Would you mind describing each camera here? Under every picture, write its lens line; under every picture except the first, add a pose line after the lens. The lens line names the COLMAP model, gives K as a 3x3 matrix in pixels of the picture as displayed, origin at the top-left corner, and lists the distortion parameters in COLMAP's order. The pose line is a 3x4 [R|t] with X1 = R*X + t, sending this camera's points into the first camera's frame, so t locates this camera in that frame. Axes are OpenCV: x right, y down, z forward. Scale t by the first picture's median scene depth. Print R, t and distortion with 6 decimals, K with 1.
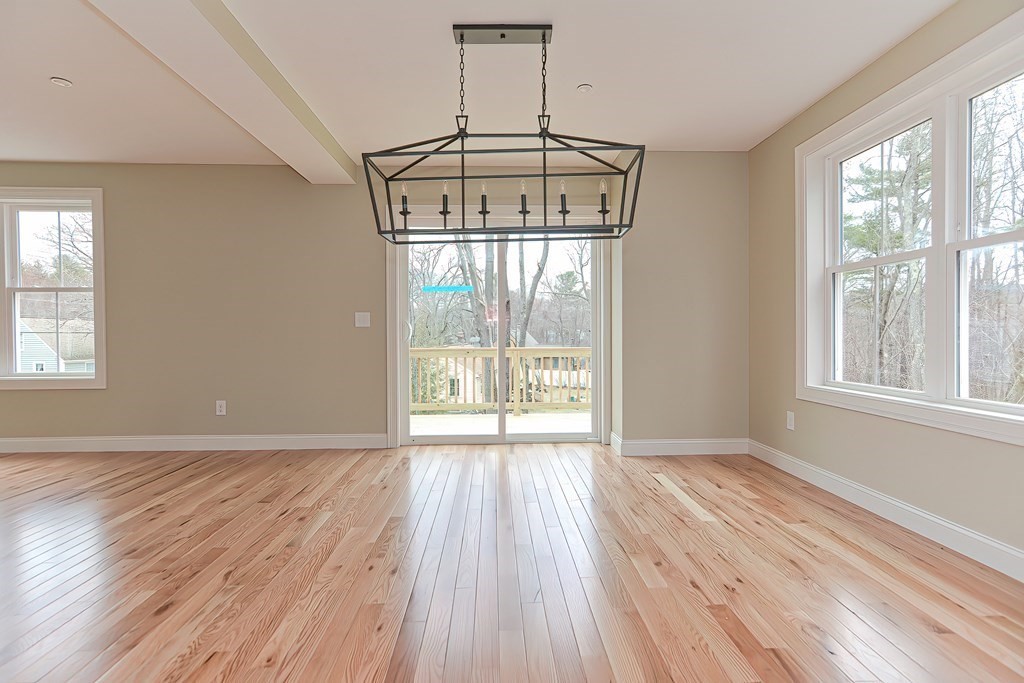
lens RADIAL K [[503.9, 0, 509.9], [0, 503.9, 338.2], [0, 0, 1]] dist [-0.002770, 0.000467]
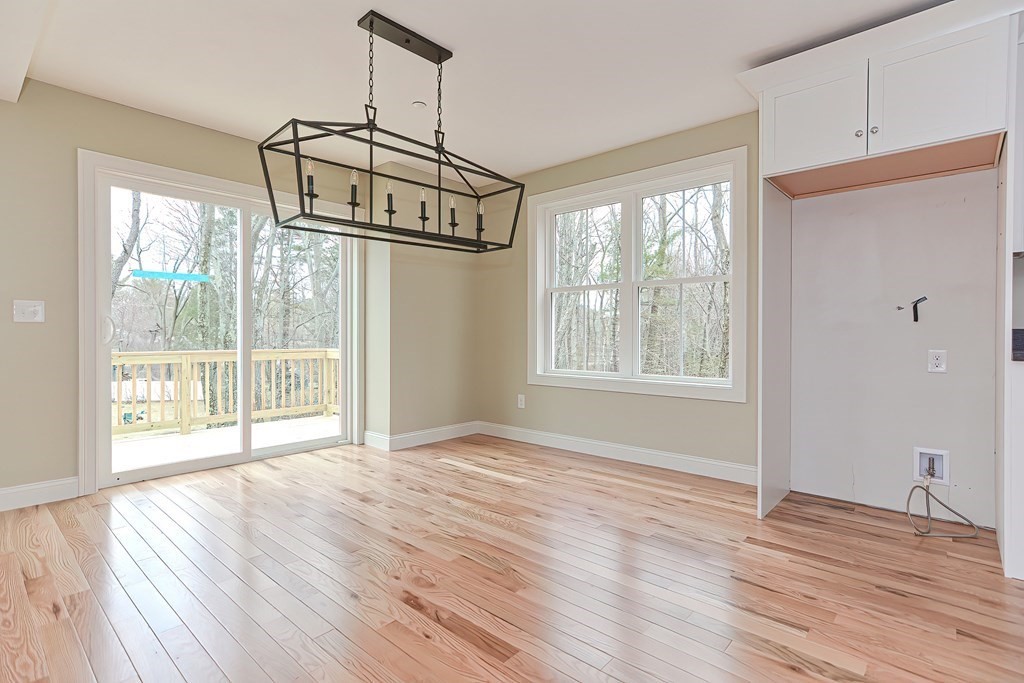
lens RADIAL K [[502.8, 0, 515.4], [0, 502.8, 335.1], [0, 0, 1]] dist [-0.002030, 0.000612]
pose [[0.689702, 0.005391, 0.724074, -0.427222], [0.000944, 0.999965, -0.008344, 0.001284], [-0.724093, 0.006439, 0.689672, 0.103871]]
